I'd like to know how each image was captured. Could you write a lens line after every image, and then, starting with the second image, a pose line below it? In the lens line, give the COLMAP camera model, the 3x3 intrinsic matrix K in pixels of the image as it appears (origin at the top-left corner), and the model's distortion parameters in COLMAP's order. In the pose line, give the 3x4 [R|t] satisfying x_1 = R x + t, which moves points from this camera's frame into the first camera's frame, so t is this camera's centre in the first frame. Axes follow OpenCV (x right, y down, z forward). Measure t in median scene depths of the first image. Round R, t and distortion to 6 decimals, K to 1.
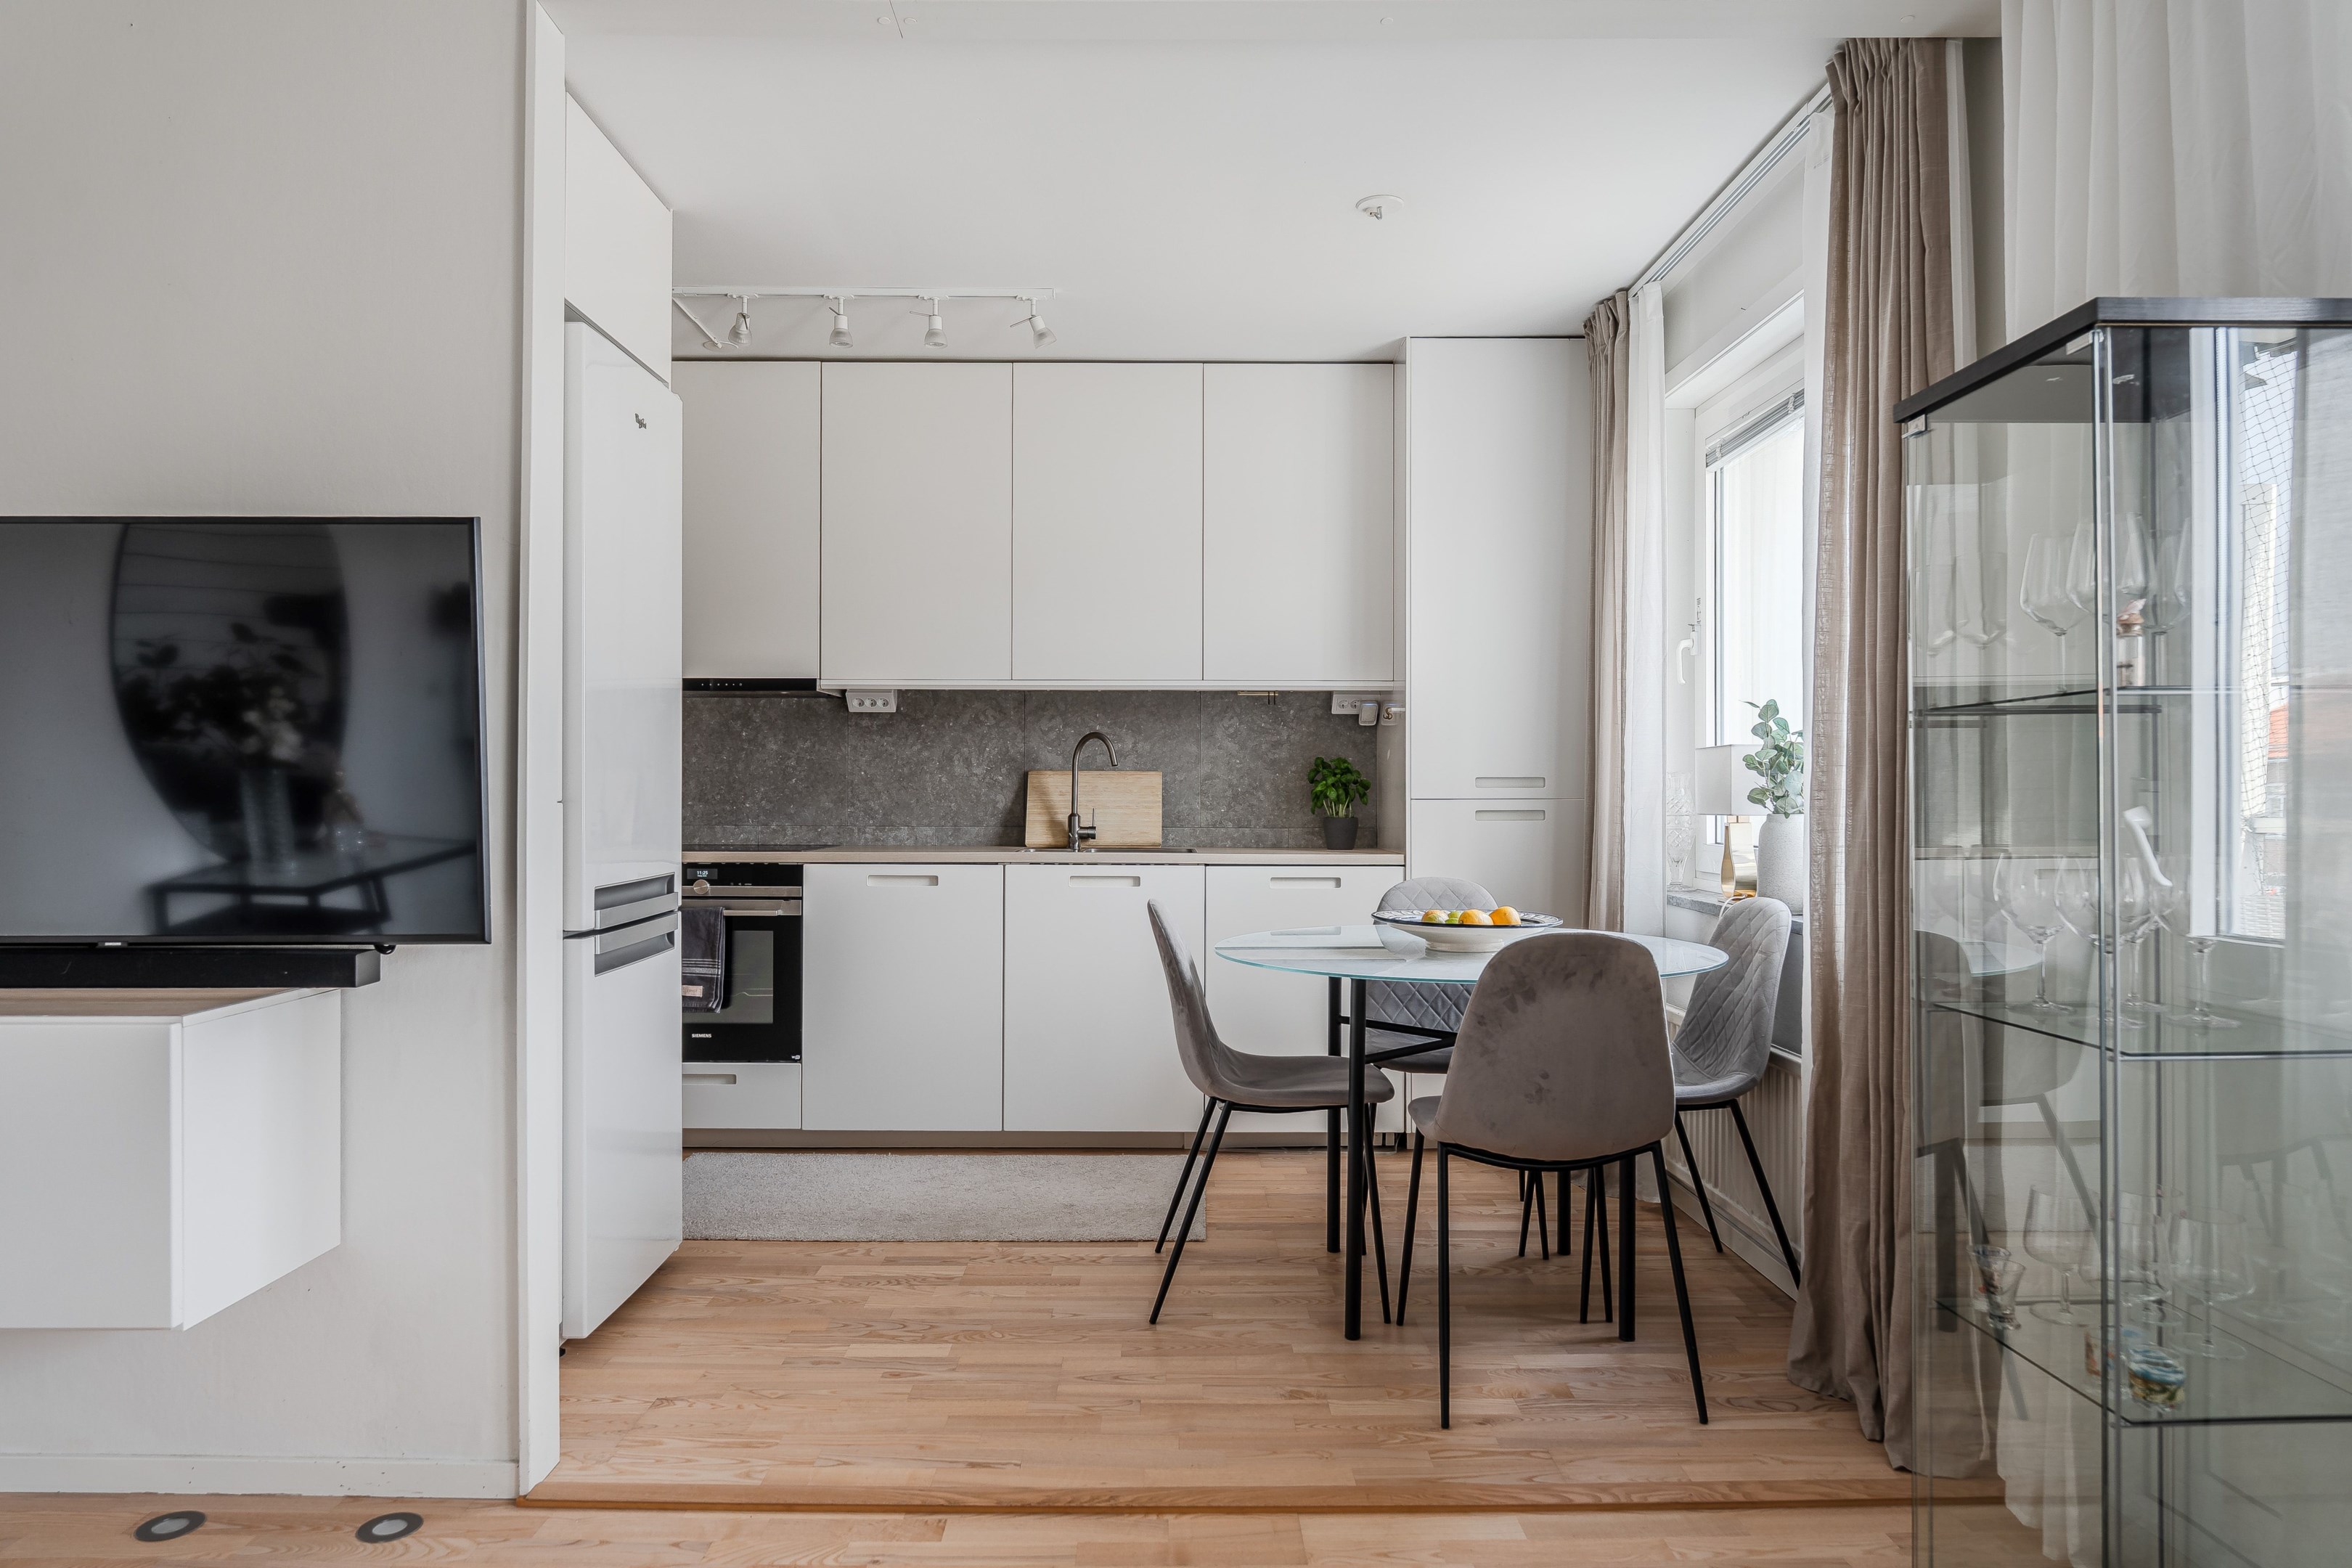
lens RADIAL K [[1526.9, 0, 1177.5], [0, 1526.9, 780.2], [0, 0, 1]] dist [-0.018054, -0.000111]
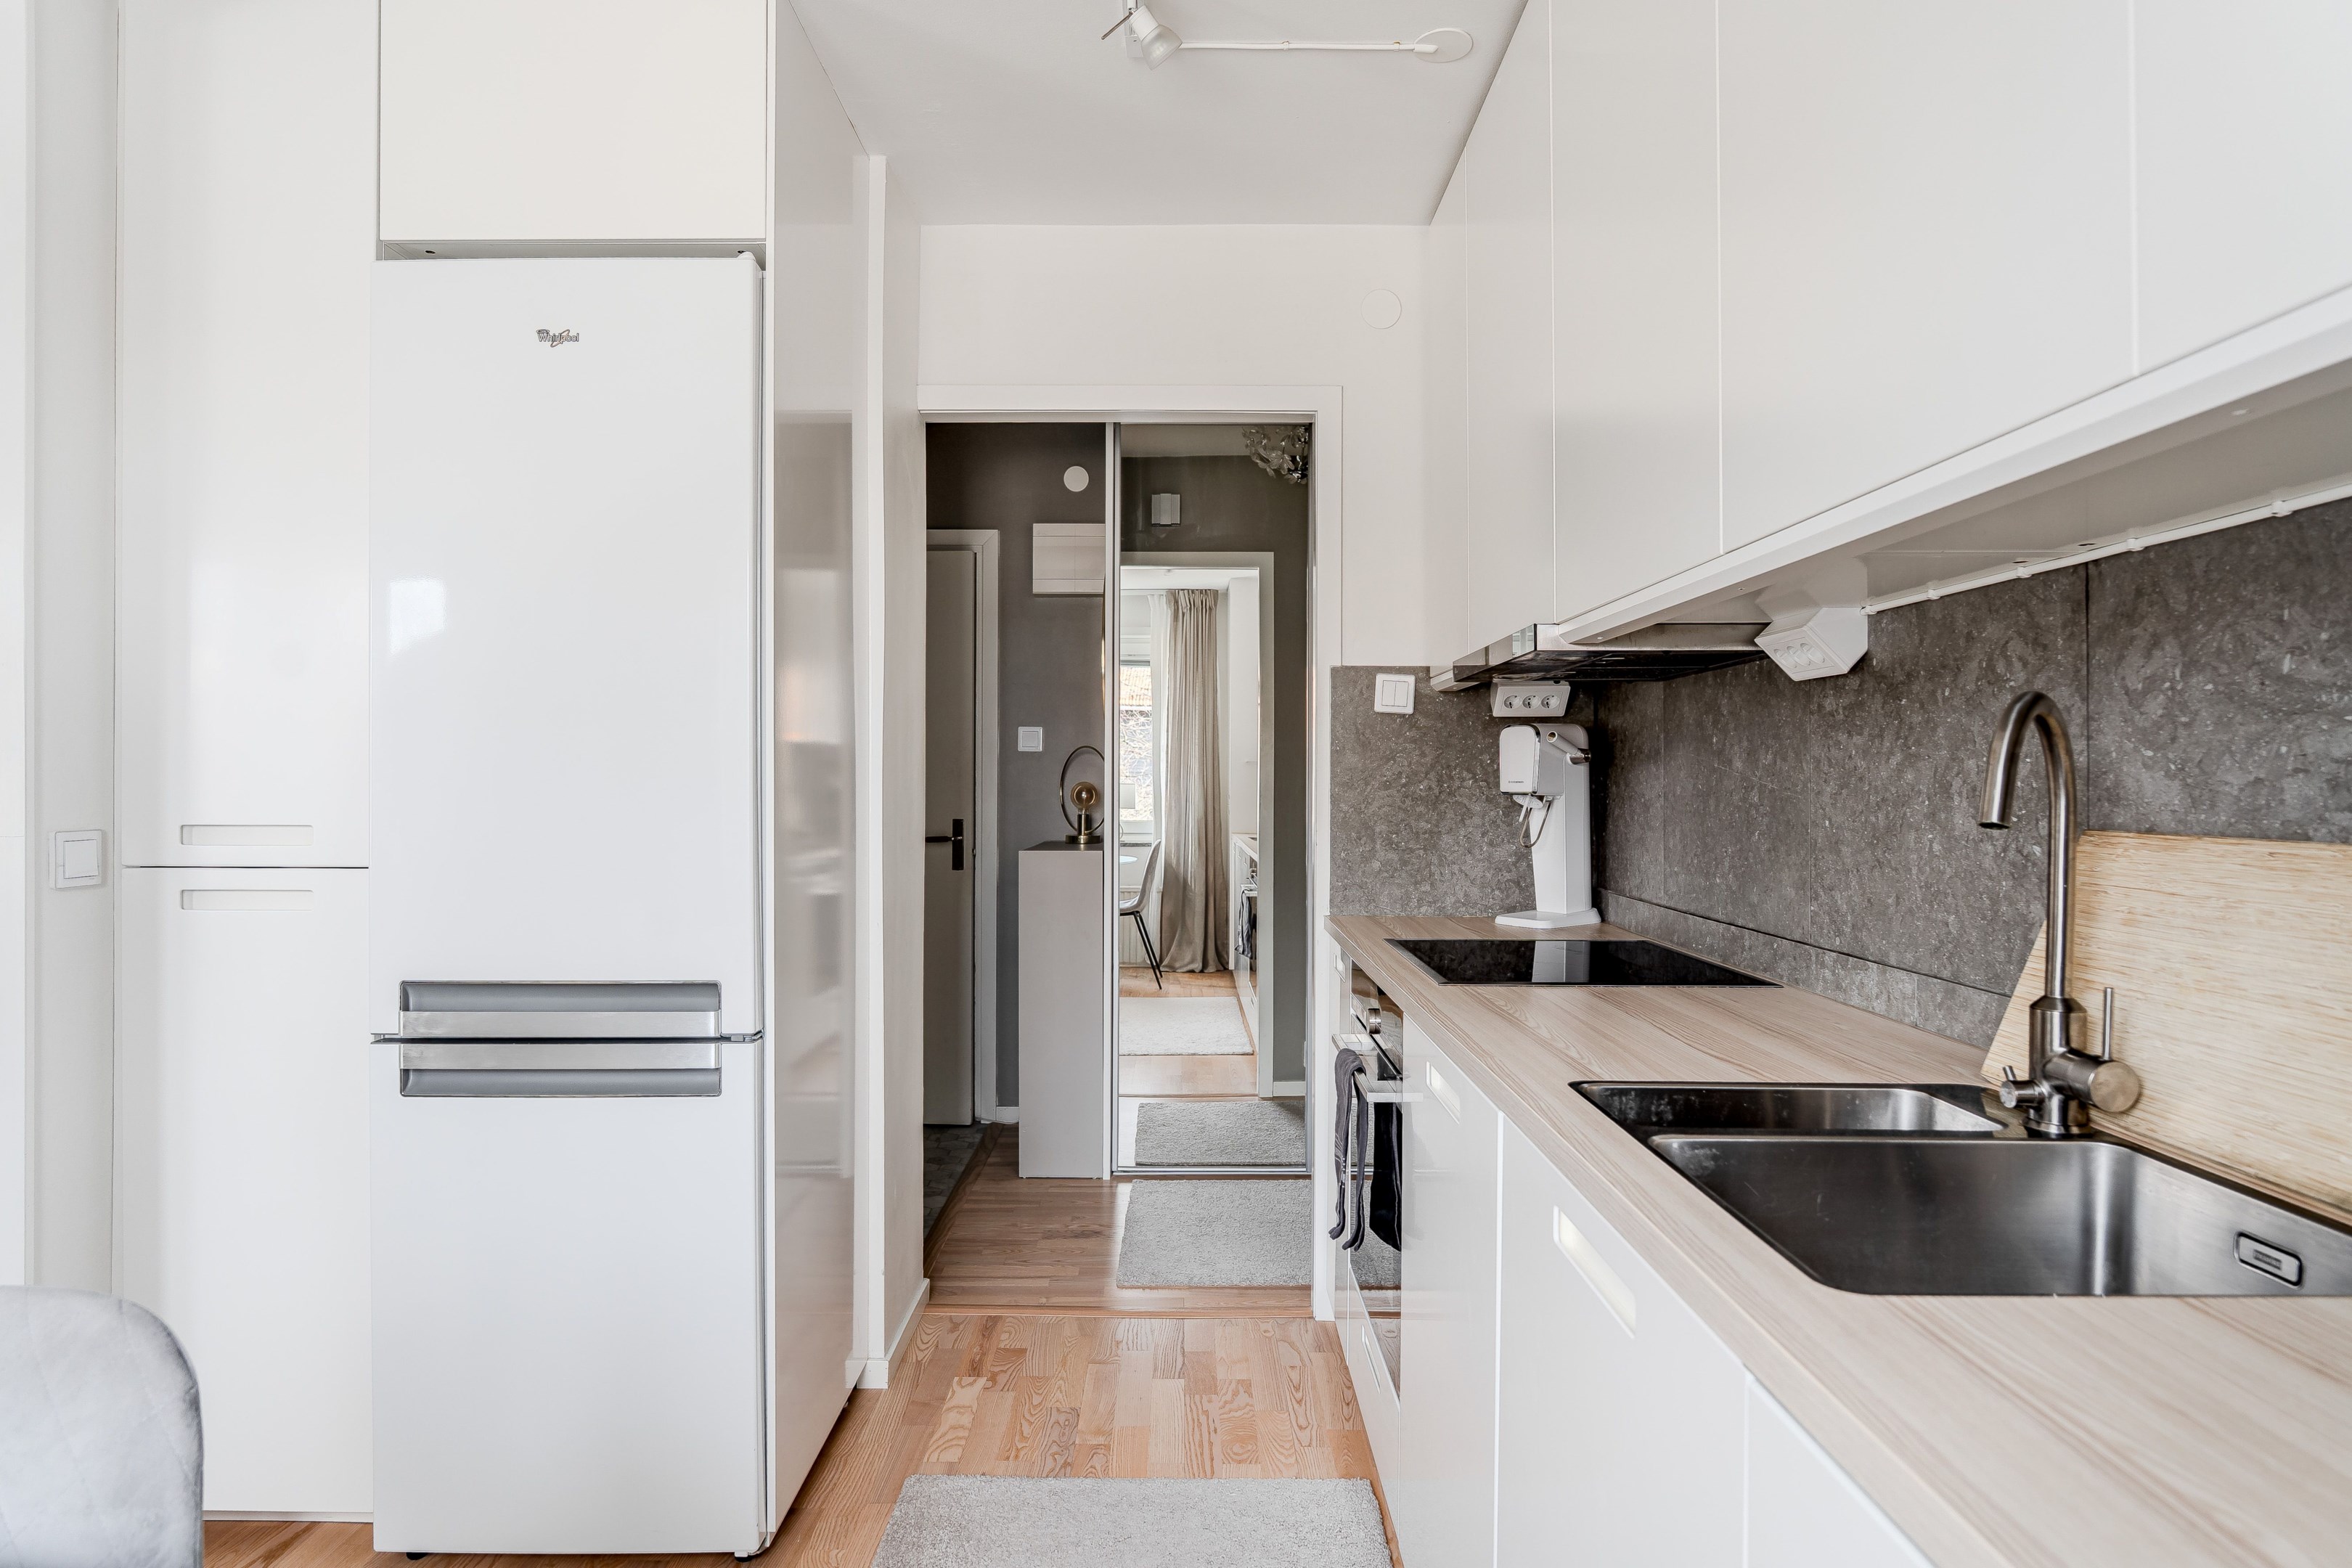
lens RADIAL K [[1314.6, 0, 1169.5], [0, 1314.6, 780.7], [0, 0, 1]] dist [-0.025384, 0.007264]
pose [[-0.010326, -0.005684, -0.999931, 0.175133], [0.002801, 0.999980, -0.005713, -0.016487], [0.999943, -0.002859, -0.010310, 0.907717]]
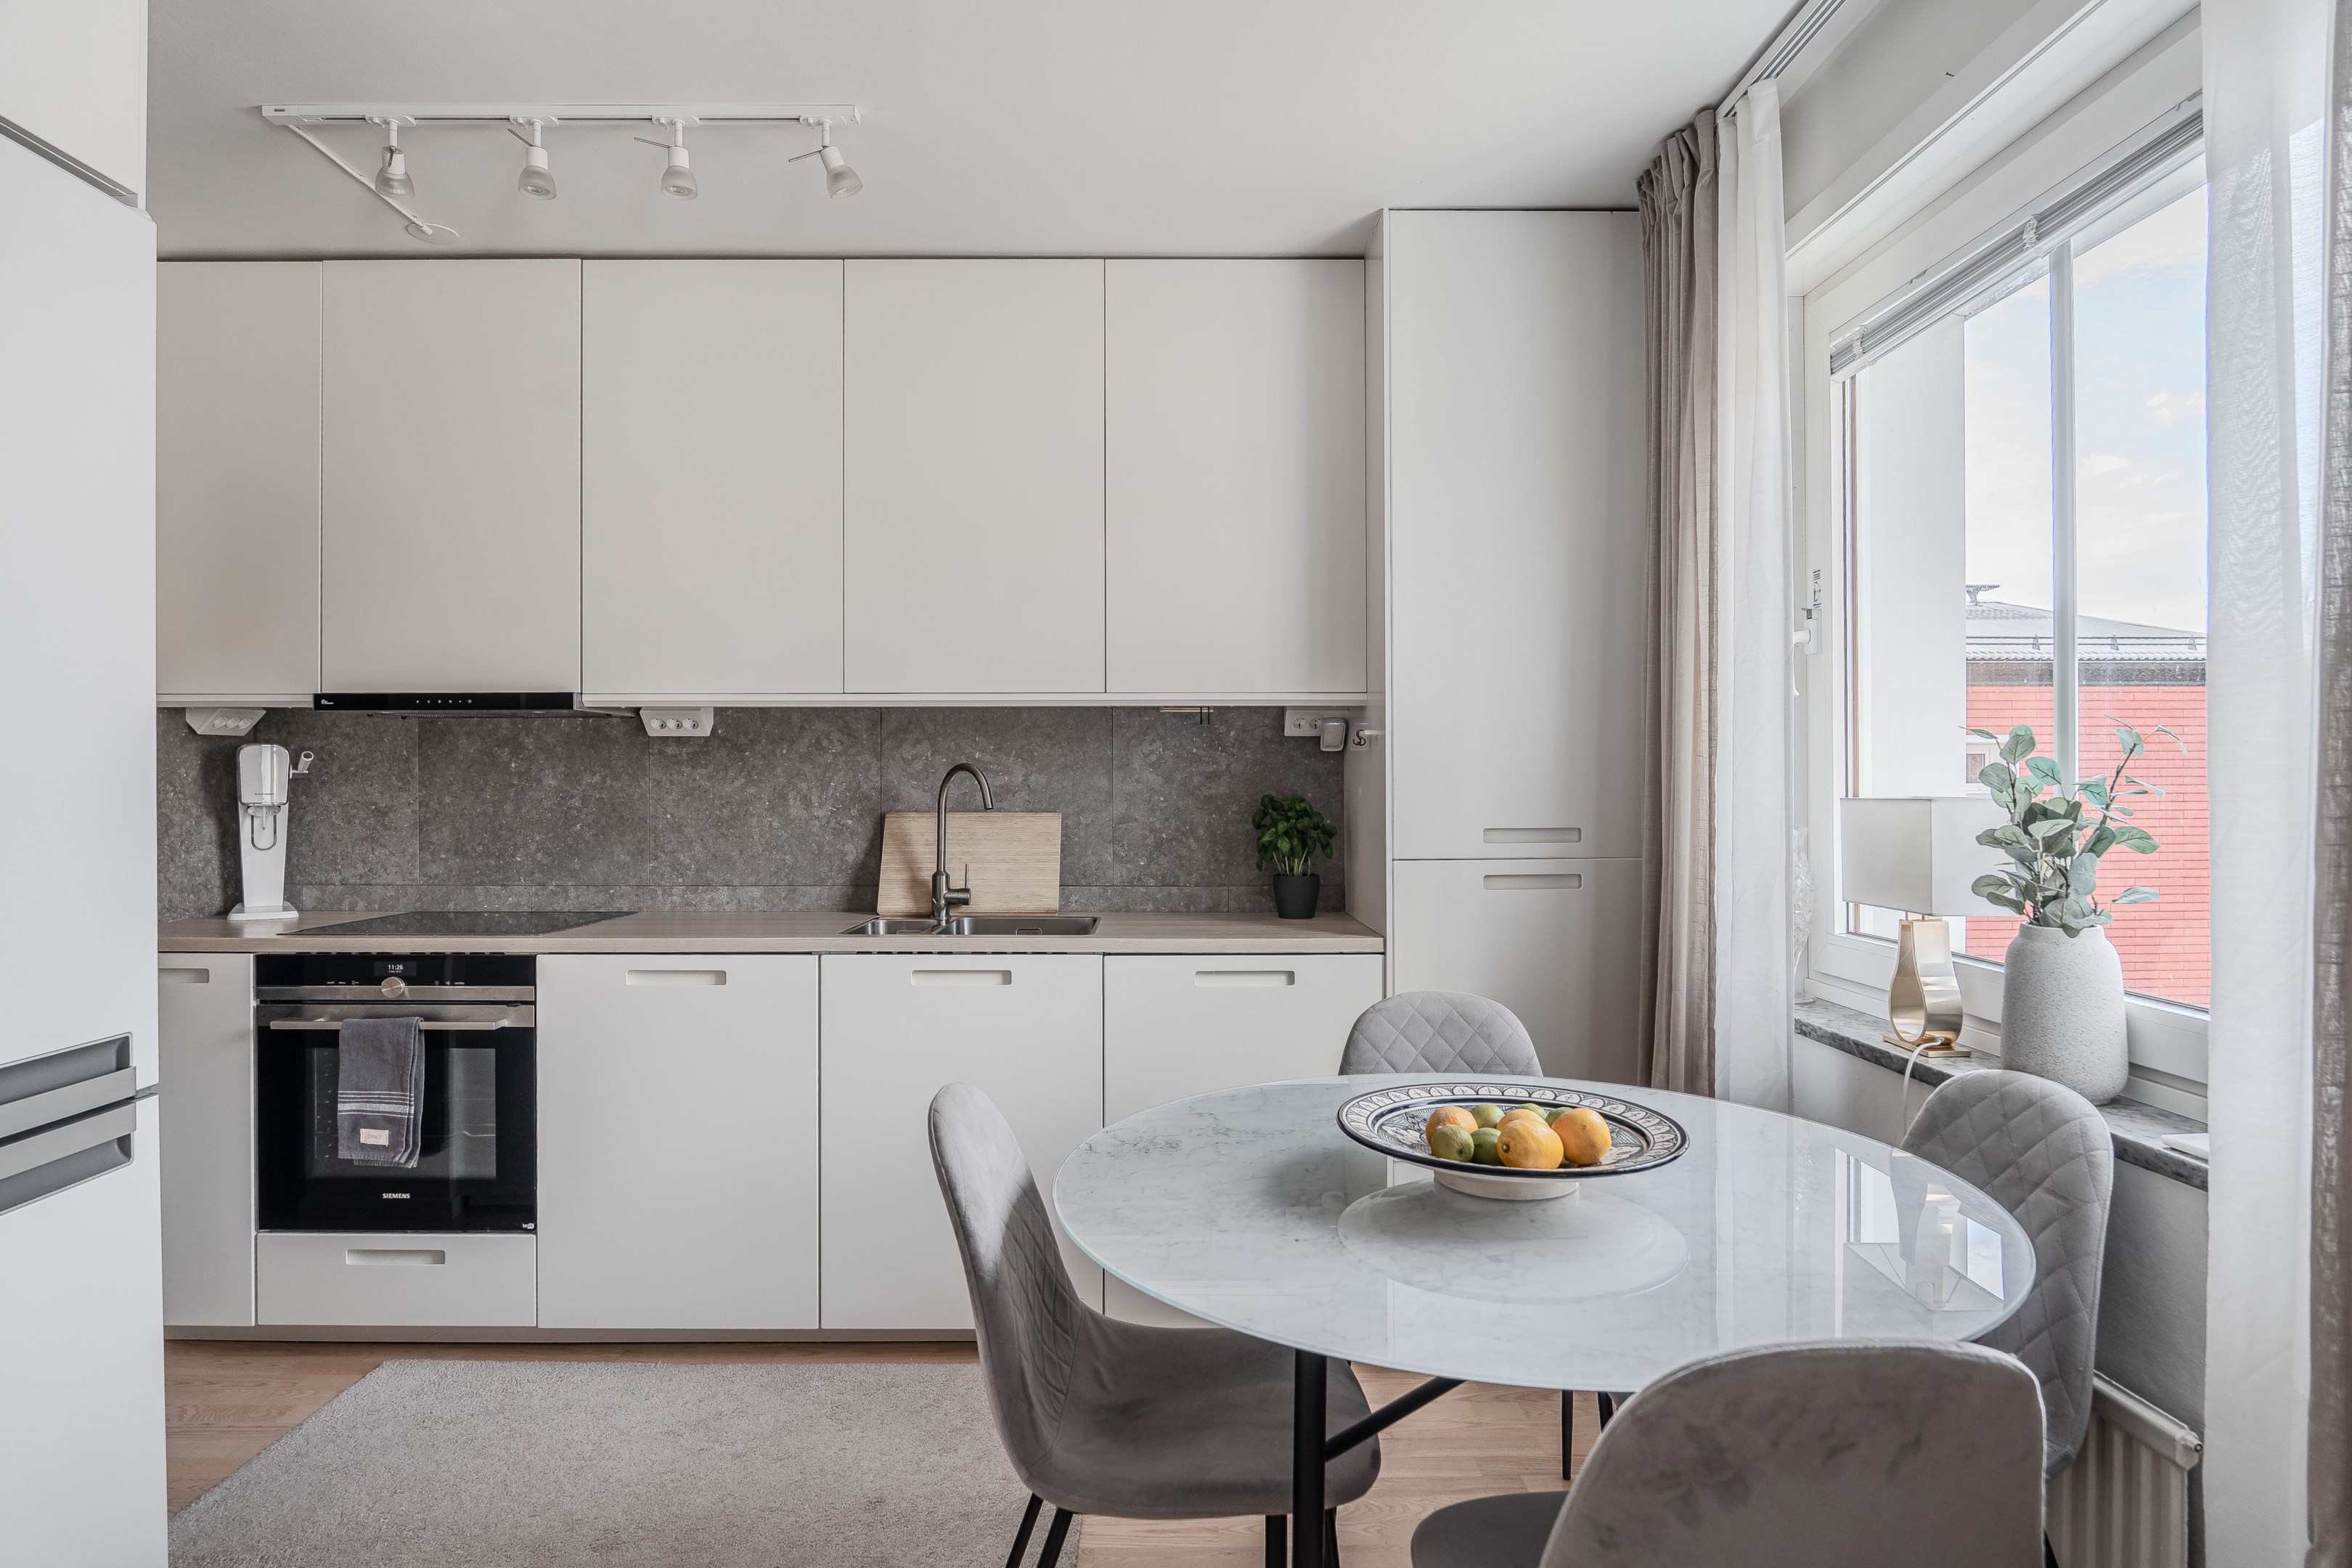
lens RADIAL K [[1314.6, 0, 1178.3], [0, 1314.6, 779.7], [0, 0, 1]] dist [-0.025384, 0.007264]
pose [[0.999975, -0.004097, 0.005787, 0.048785], [0.004076, 0.999985, 0.003709, -0.026791], [-0.005802, -0.003685, 0.999976, 0.381462]]
